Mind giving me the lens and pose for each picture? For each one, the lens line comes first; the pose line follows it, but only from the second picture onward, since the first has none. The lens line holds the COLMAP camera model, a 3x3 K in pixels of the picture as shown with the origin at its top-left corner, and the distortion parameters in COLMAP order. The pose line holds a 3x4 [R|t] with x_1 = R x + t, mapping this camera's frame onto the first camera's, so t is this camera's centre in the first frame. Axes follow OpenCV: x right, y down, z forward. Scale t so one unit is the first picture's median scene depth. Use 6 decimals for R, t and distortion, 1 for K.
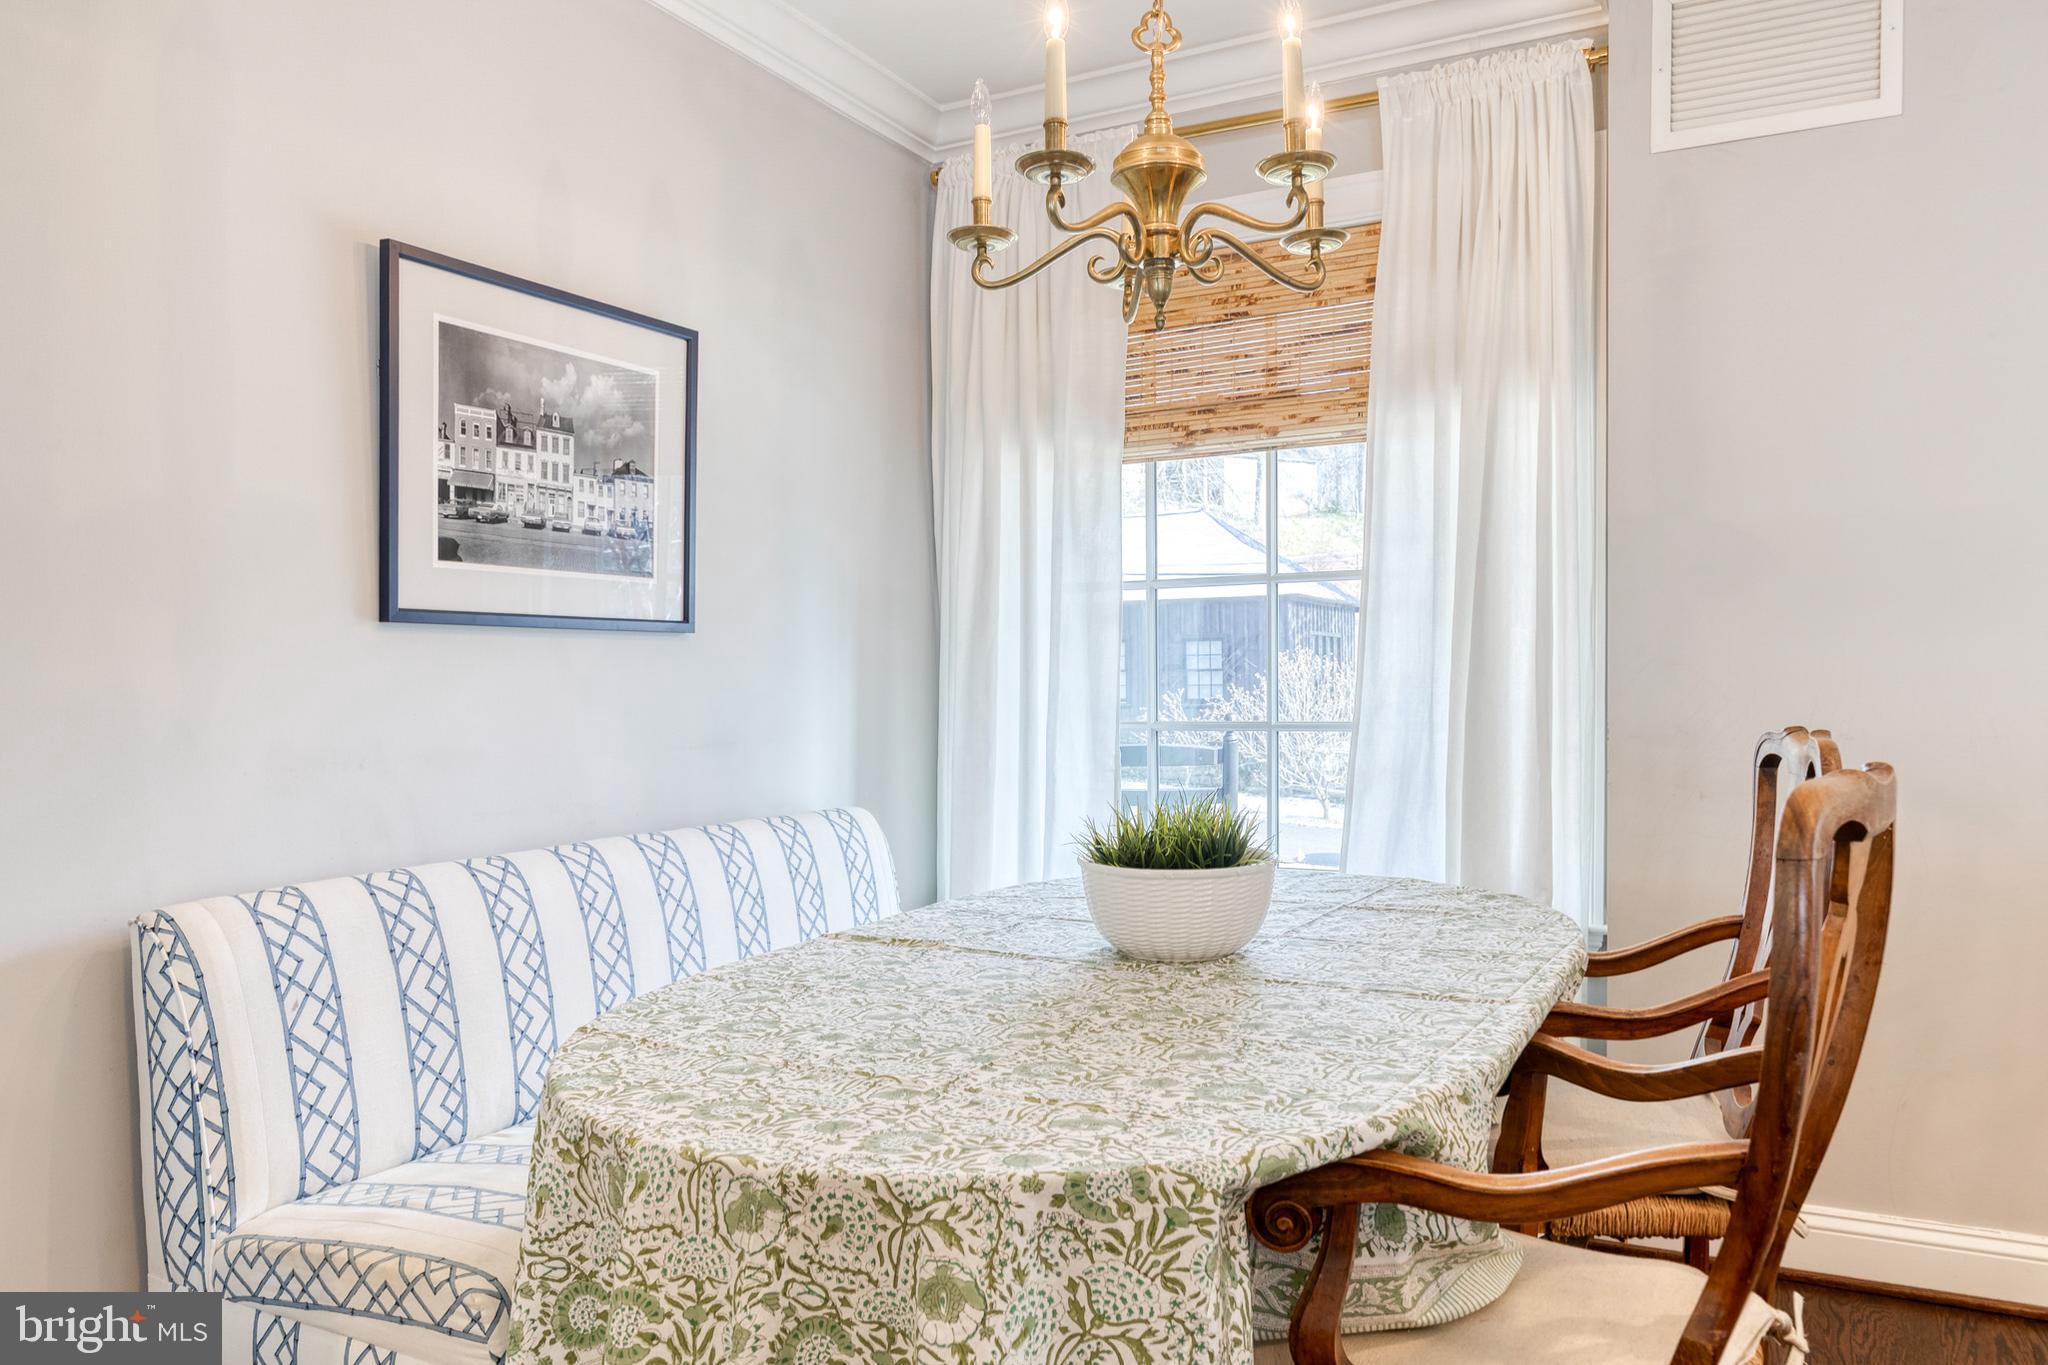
lens RADIAL K [[1430.2, 0, 1046.9], [0, 1430.2, 726.9], [0, 0, 1]] dist [-0.003600, 0.010829]
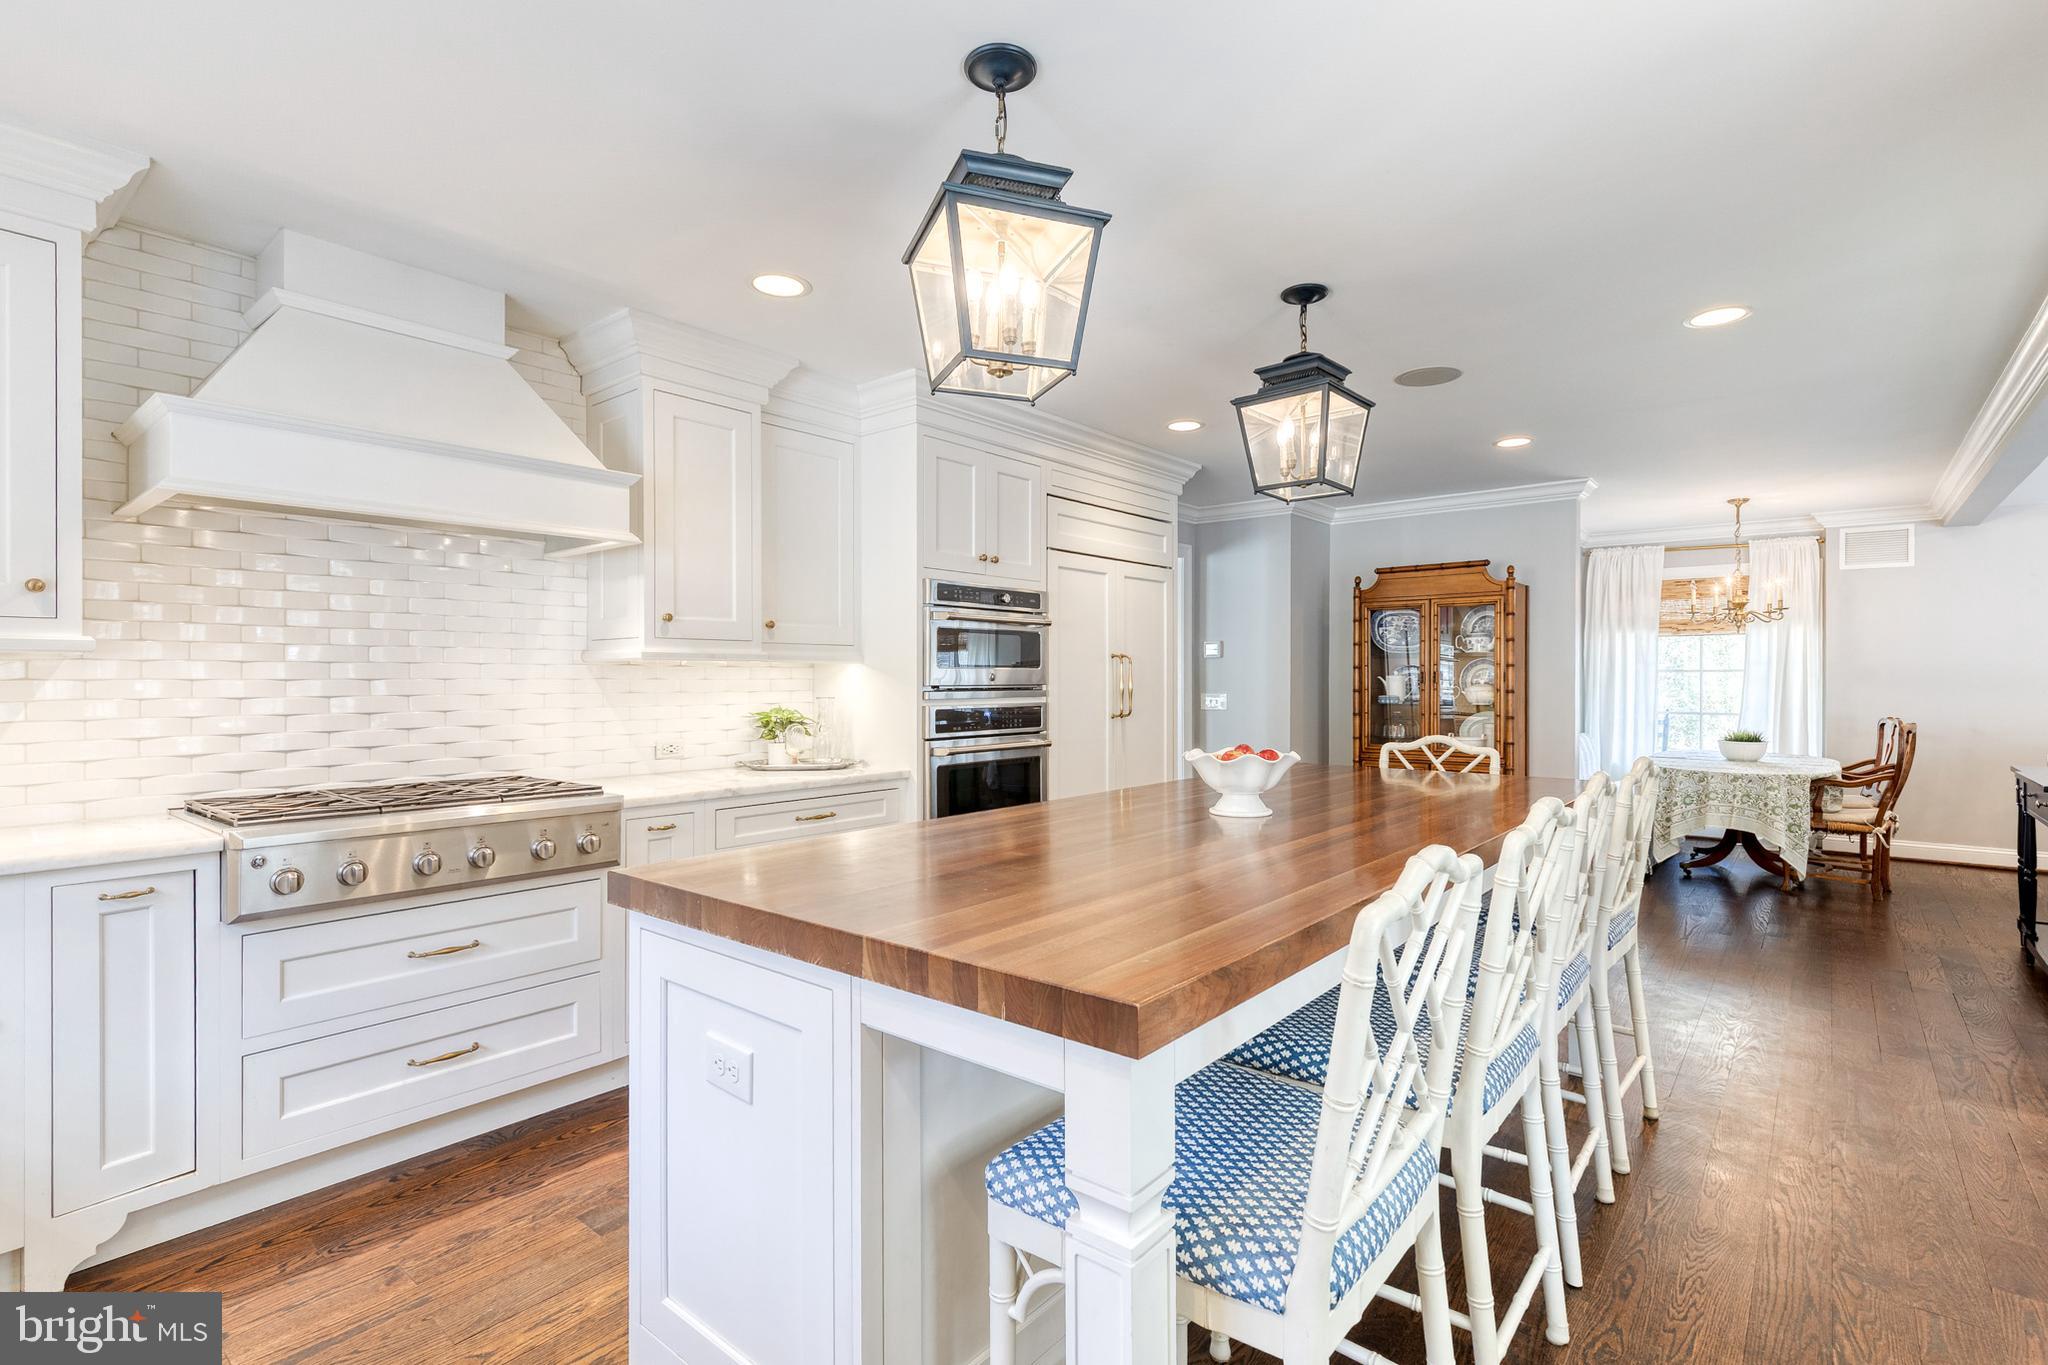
lens RADIAL K [[941.6, 0, 1034.3], [0, 941.6, 680.4], [0, 0, 1]] dist [0.007978, -0.002023]
pose [[0.979629, 0.014347, -0.200303, -2.051736], [-0.020291, 0.999412, -0.027656, 0.032200], [0.199788, 0.031157, 0.979344, -3.326855]]
